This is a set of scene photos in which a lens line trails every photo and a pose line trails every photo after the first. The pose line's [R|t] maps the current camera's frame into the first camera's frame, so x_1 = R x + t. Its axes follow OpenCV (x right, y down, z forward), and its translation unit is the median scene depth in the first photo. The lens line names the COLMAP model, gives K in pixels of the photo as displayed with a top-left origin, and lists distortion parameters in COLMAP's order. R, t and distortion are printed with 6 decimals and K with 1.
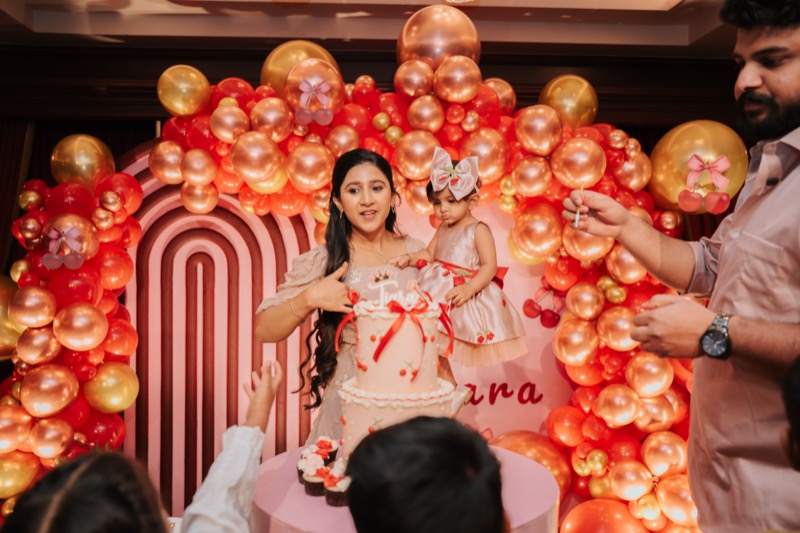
lens RADIAL K [[667.7, 0, 394.1], [0, 667.7, 266.3], [0, 0, 1]] dist [-0.085355, 0.128918]
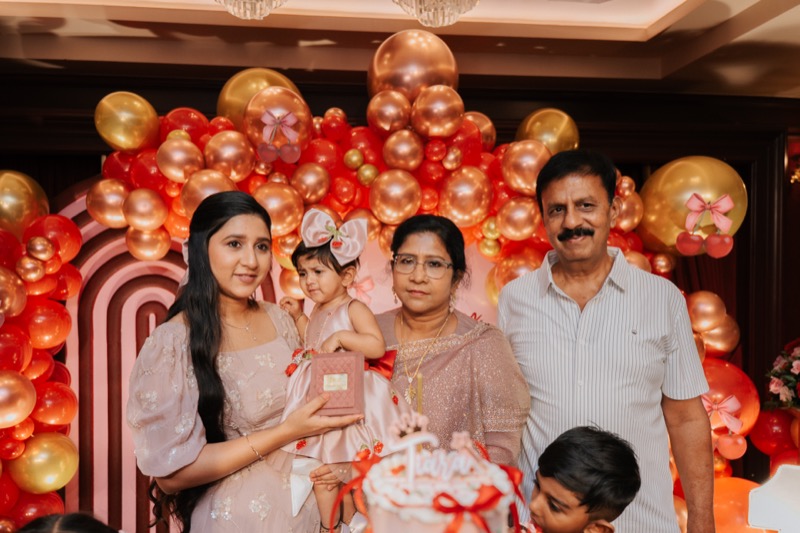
lens RADIAL K [[578.6, 0, 383.6], [0, 578.6, 286.0], [0, 0, 1]] dist [0.040118, -0.049202]
pose [[0.997816, -0.011852, 0.064976, -0.031640], [0.011505, 0.999917, 0.005722, -0.048873], [-0.065038, -0.004962, 0.997870, 0.209674]]
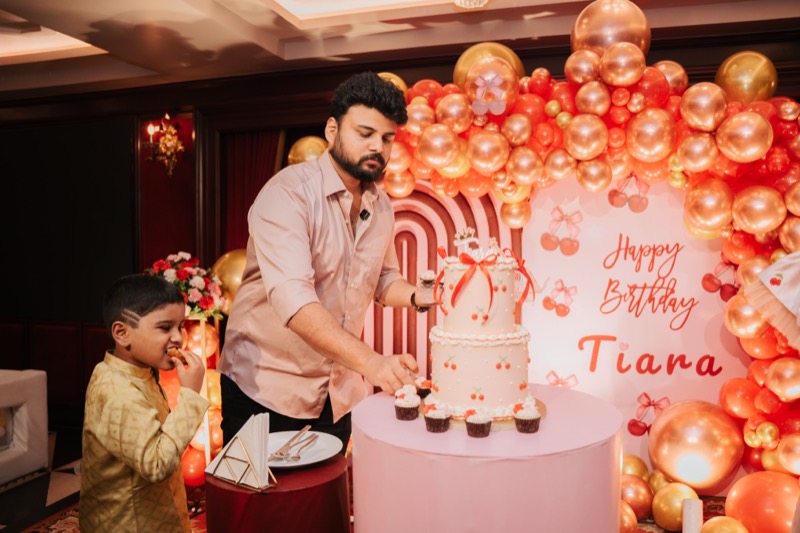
lens RADIAL K [[615.2, 0, 436.6], [0, 615.2, 259.0], [0, 0, 1]] dist [-0.141204, 0.102094]
pose [[0.948887, 0.000679, -0.315614, 0.115023], [0.002302, 0.999956, 0.009075, 0.020451], [0.315606, -0.009338, 0.948844, -0.009107]]
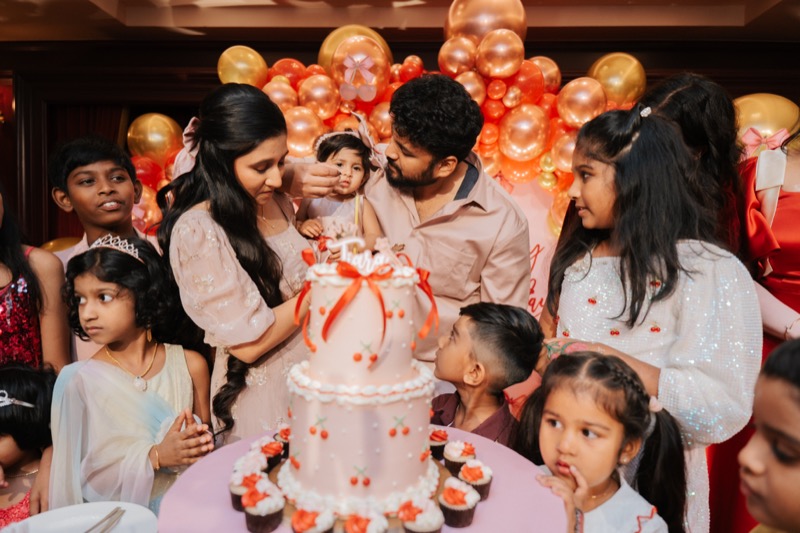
lens RADIAL K [[528.7, 0, 402.8], [0, 528.7, 269.1], [0, 0, 1]] dist [0.035527, -0.044950]
pose [[0.992374, 0.028819, -0.119847, 0.054213], [-0.023882, 0.998814, 0.042425, 0.012982], [0.120927, -0.039239, 0.991886, 0.165896]]
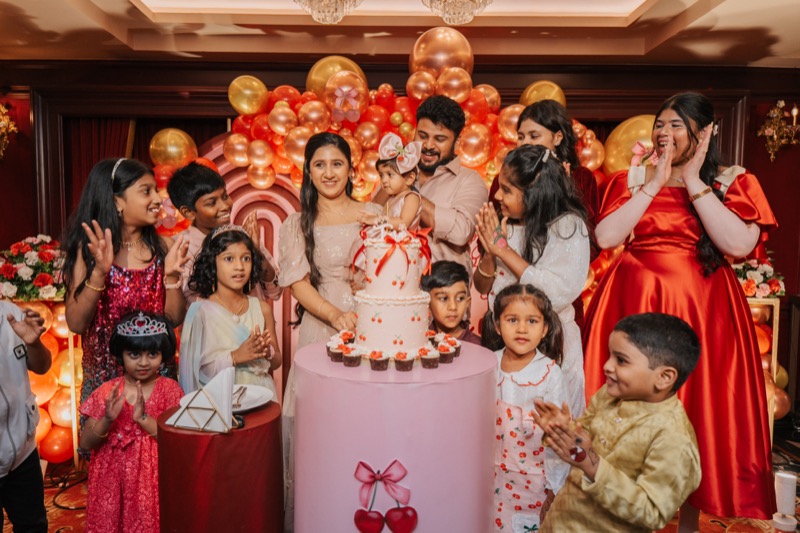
lens RADIAL K [[542.7, 0, 396.6], [0, 542.7, 267.7], [0, 0, 1]] dist [0.035264, -0.047755]
pose [[0.999107, 0.005804, -0.041847, 0.028575], [-0.003714, 0.998749, 0.049865, 0.025106], [0.042085, -0.049665, 0.997879, -0.101130]]
